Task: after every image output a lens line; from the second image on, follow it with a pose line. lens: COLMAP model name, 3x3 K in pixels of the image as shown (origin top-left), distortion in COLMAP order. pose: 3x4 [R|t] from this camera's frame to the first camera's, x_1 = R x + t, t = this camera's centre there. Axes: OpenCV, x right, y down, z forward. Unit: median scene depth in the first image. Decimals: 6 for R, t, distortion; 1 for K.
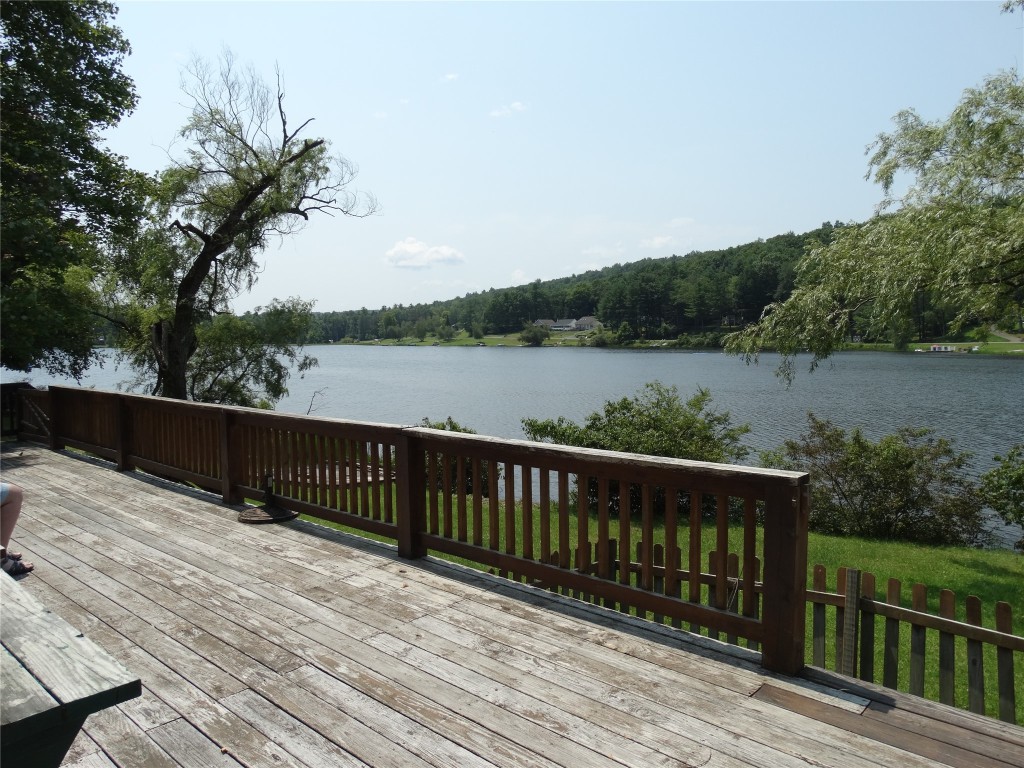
lens RADIAL K [[725.7, 0, 512.0], [0, 725.7, 384.0], [0, 0, 1]] dist [-0.014412, 0.001511]
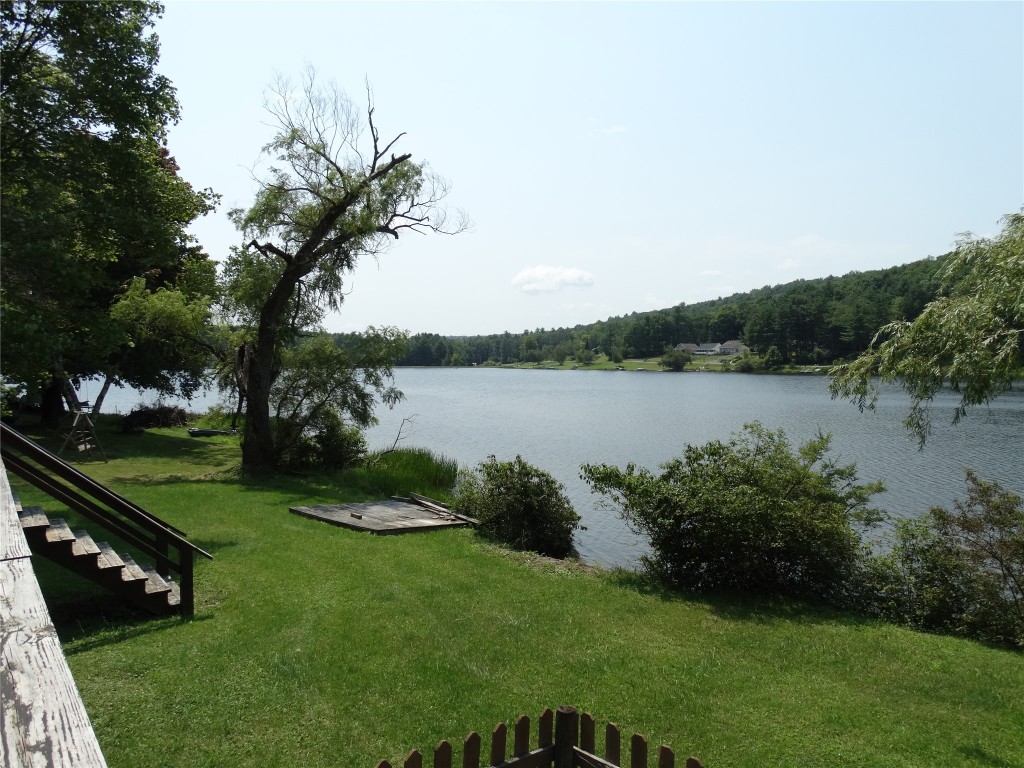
lens RADIAL K [[725.7, 0, 512.0], [0, 725.7, 384.0], [0, 0, 1]] dist [-0.003985, 0.001375]
pose [[0.981353, 0.012906, -0.191780, 0.050880], [-0.019147, 0.999345, -0.030722, -0.009082], [0.191258, 0.033821, 0.980957, 0.097949]]
